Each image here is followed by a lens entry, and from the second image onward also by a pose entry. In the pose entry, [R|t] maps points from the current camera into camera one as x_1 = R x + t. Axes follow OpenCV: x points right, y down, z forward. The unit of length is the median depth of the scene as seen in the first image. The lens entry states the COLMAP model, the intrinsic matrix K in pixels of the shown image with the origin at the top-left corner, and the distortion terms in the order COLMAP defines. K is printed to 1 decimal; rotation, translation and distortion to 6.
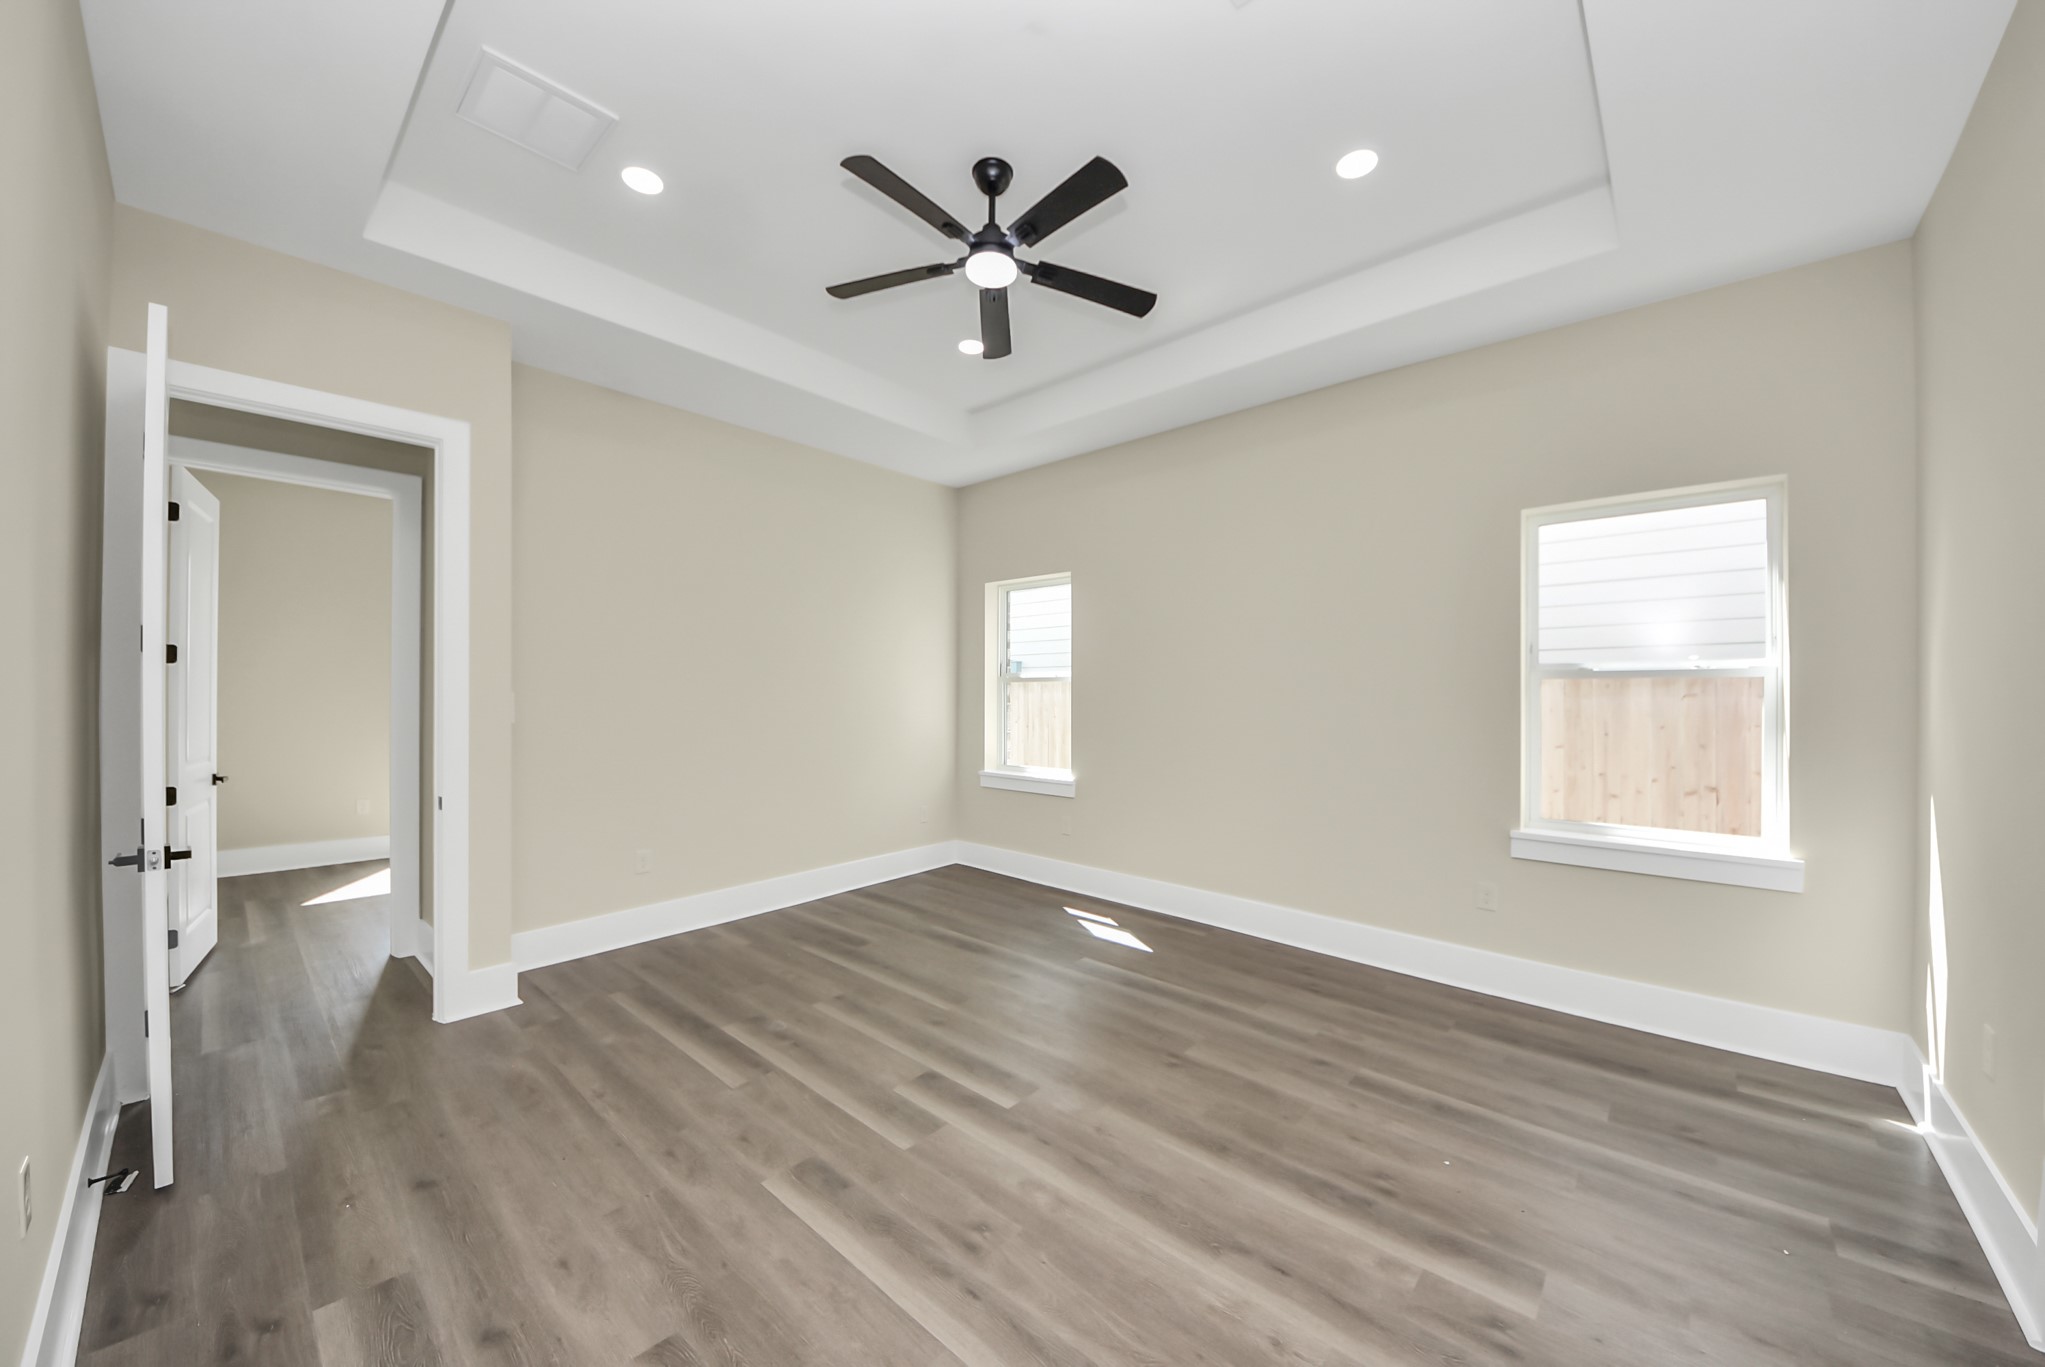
lens RADIAL K [[711.2, 0, 1017.6], [0, 711.2, 691.6], [0, 0, 1]] dist [0.041865, -0.028297]
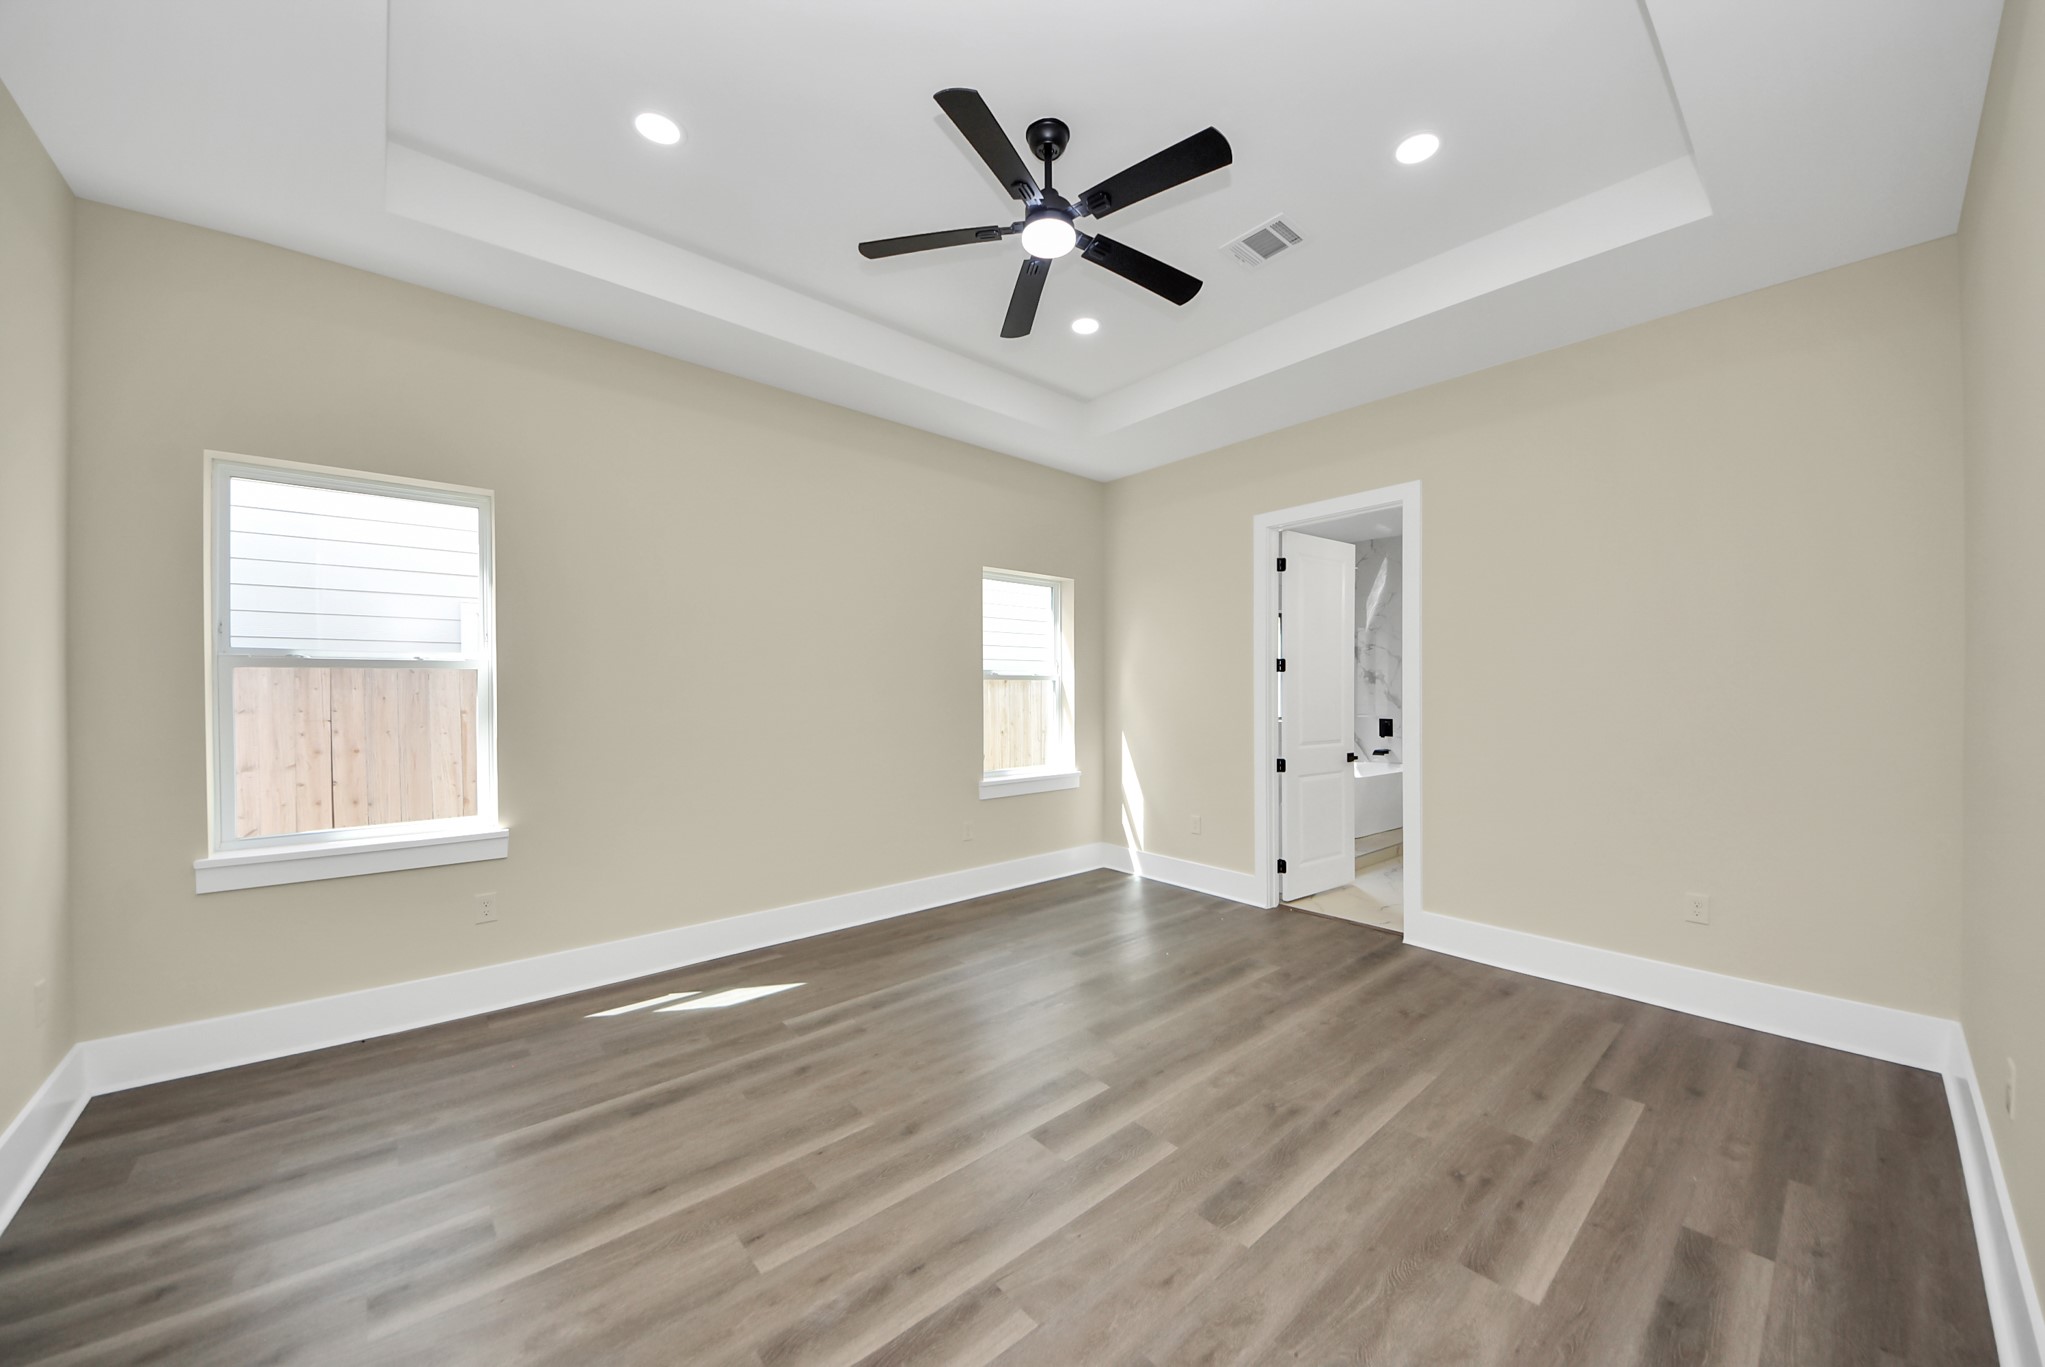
lens RADIAL K [[746.0, 0, 1030.8], [0, 746.0, 690.1], [0, 0, 1]] dist [0.044576, -0.029385]
pose [[0.111340, -0.009305, 0.993739, -1.022886], [-0.001454, 0.999954, 0.009526, -0.008703], [-0.993781, -0.002506, 0.111322, 0.913522]]
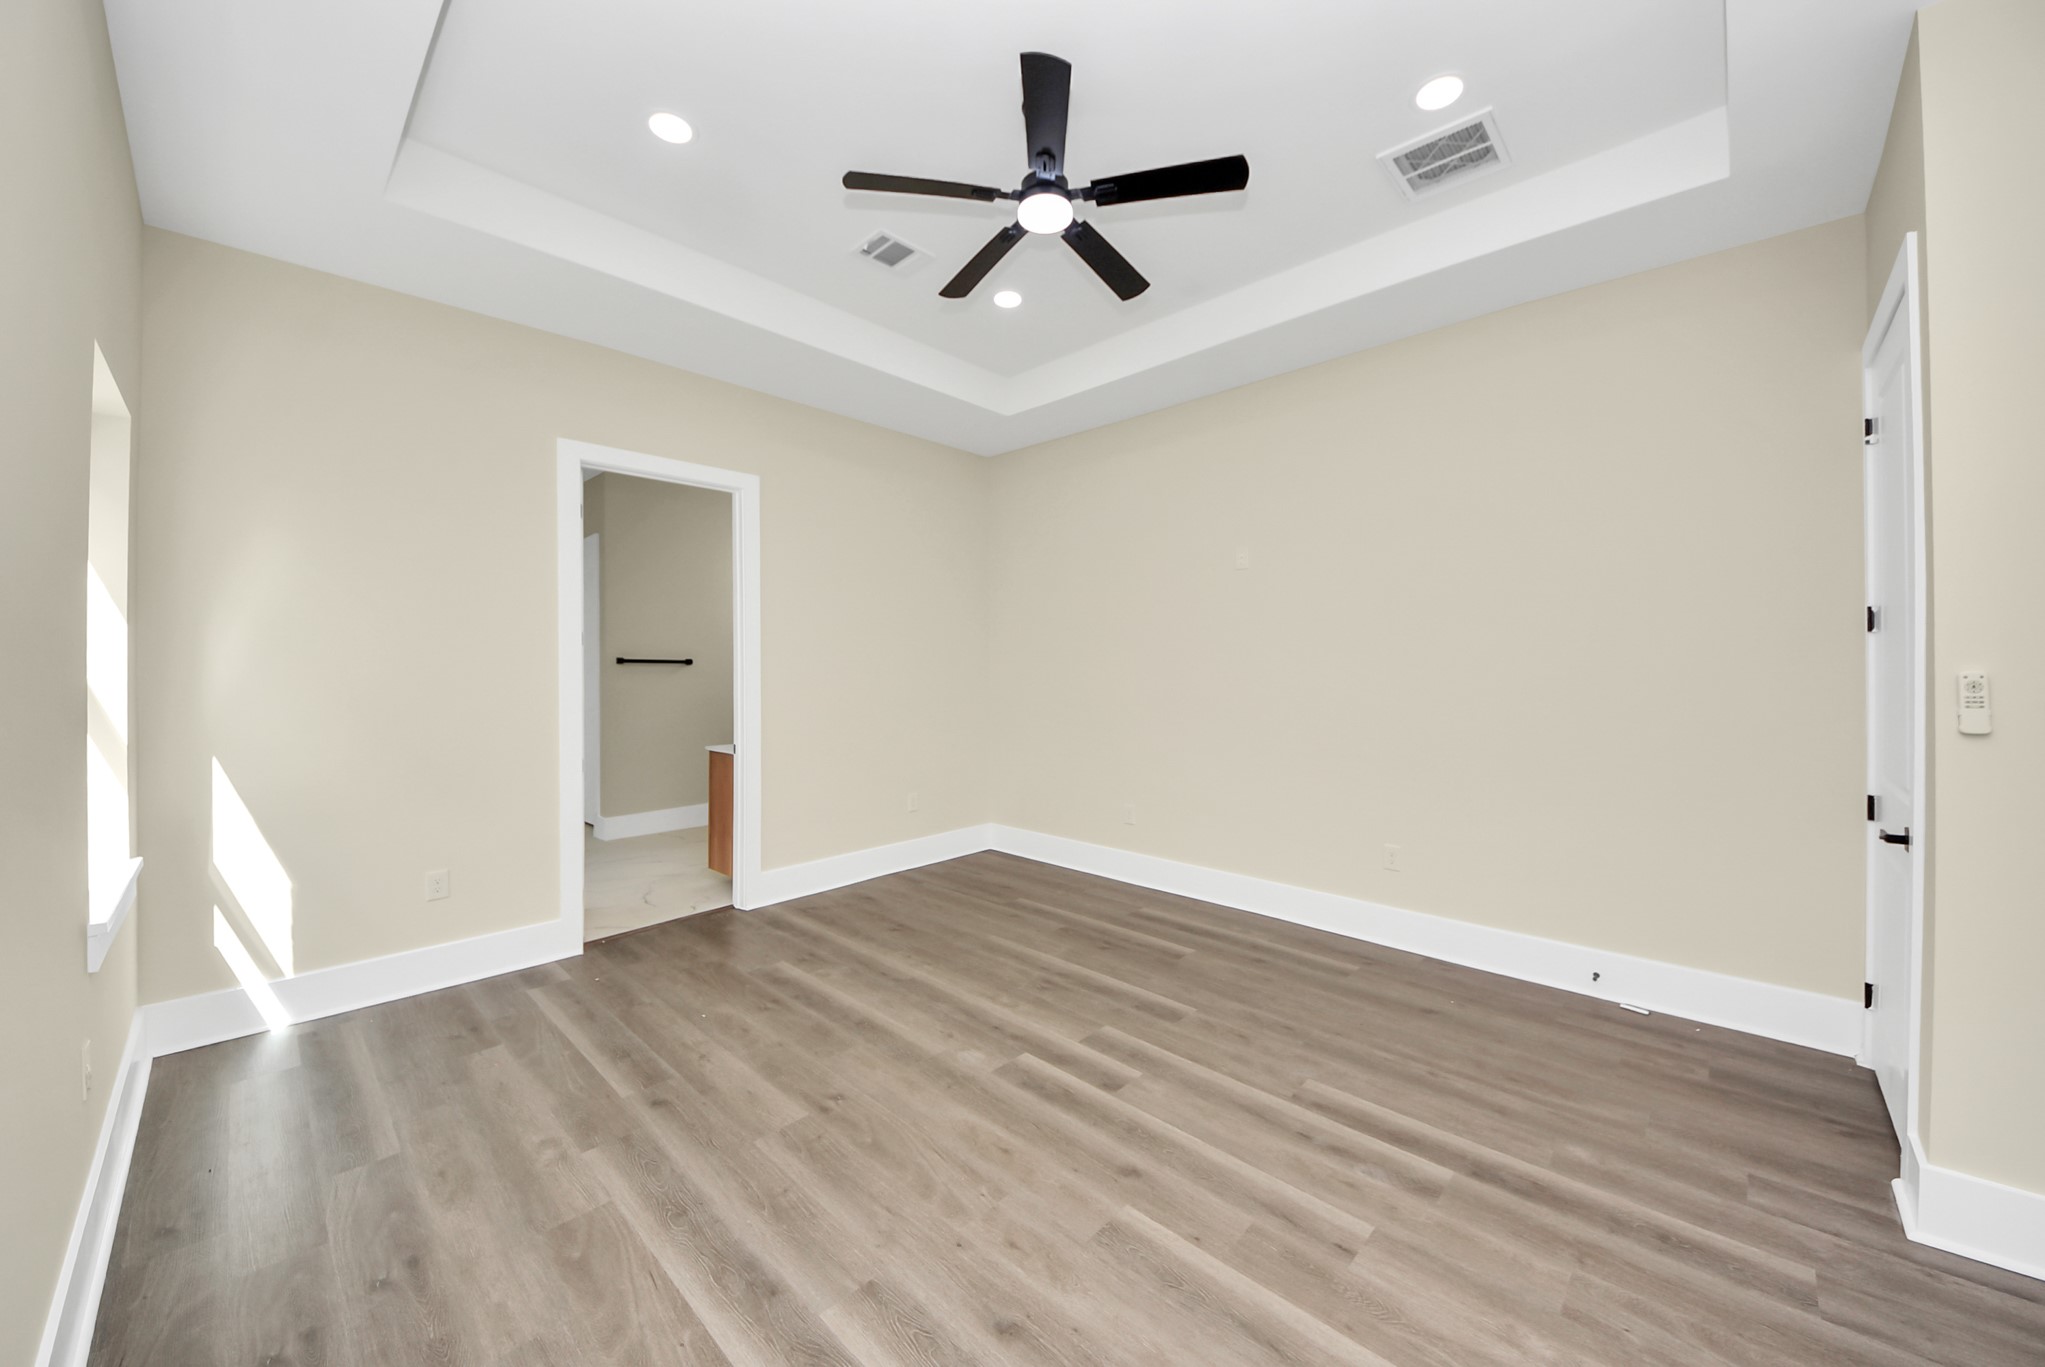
lens RADIAL K [[743.6, 0, 1045.1], [0, 743.6, 669.5], [0, 0, 1]] dist [0.015201, -0.017782]
pose [[-0.999979, -0.001308, -0.006301, -0.031951], [-0.001303, 0.999999, -0.000710, -0.000045], [0.006302, -0.000701, -0.999980, 1.959109]]
